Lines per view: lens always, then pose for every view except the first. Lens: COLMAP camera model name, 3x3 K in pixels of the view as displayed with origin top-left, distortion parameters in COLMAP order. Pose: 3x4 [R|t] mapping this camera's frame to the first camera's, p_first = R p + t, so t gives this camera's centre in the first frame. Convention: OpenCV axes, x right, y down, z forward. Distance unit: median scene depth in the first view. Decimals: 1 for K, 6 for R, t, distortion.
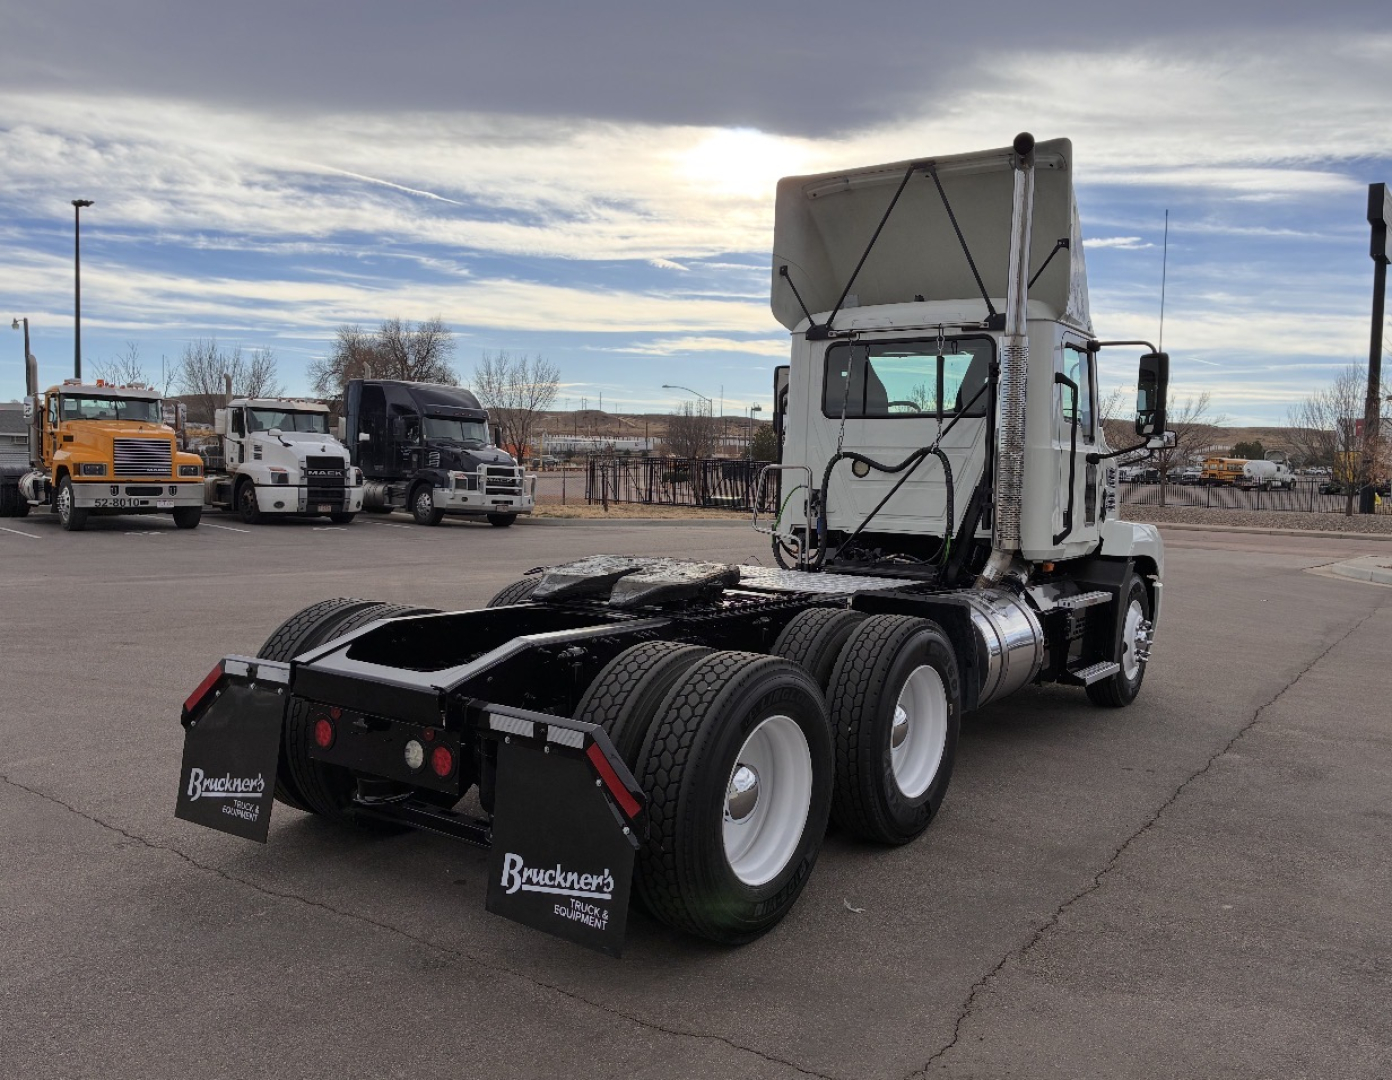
lens RADIAL K [[1193.6, 0, 805.0], [0, 1193.6, 520.0], [0, 0, 1]] dist [0.001373, 0.002596]
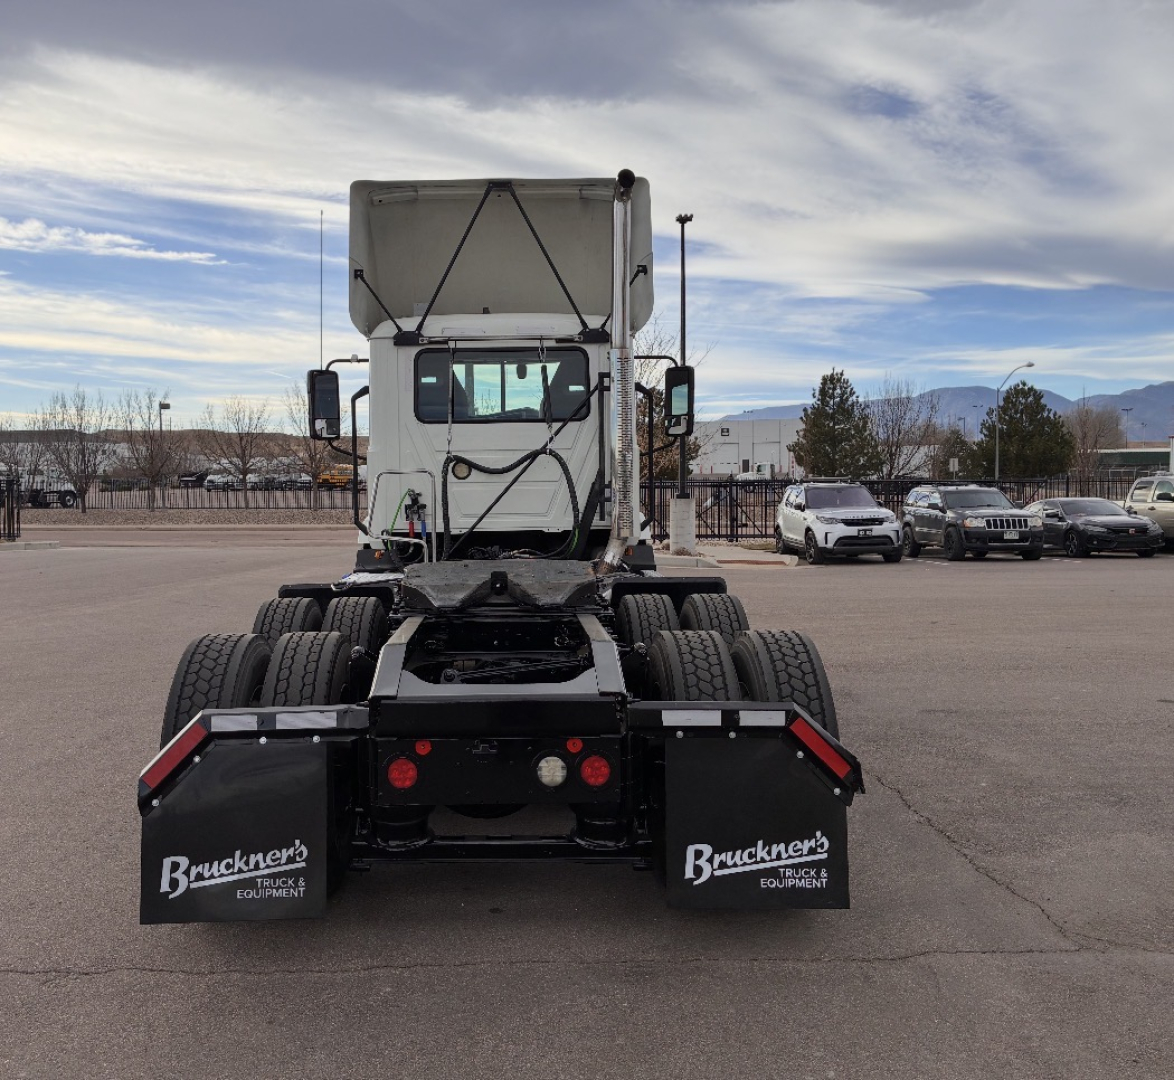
lens RADIAL K [[1124.5, 0, 586.0], [0, 1124.5, 527.3], [0, 0, 1]] dist [0.021063, -0.014033]
pose [[0.814547, -0.058174, 0.577173, -0.444737], [0.056456, 0.998186, 0.020933, -0.008346], [-0.577343, 0.015534, 0.816354, 0.136896]]
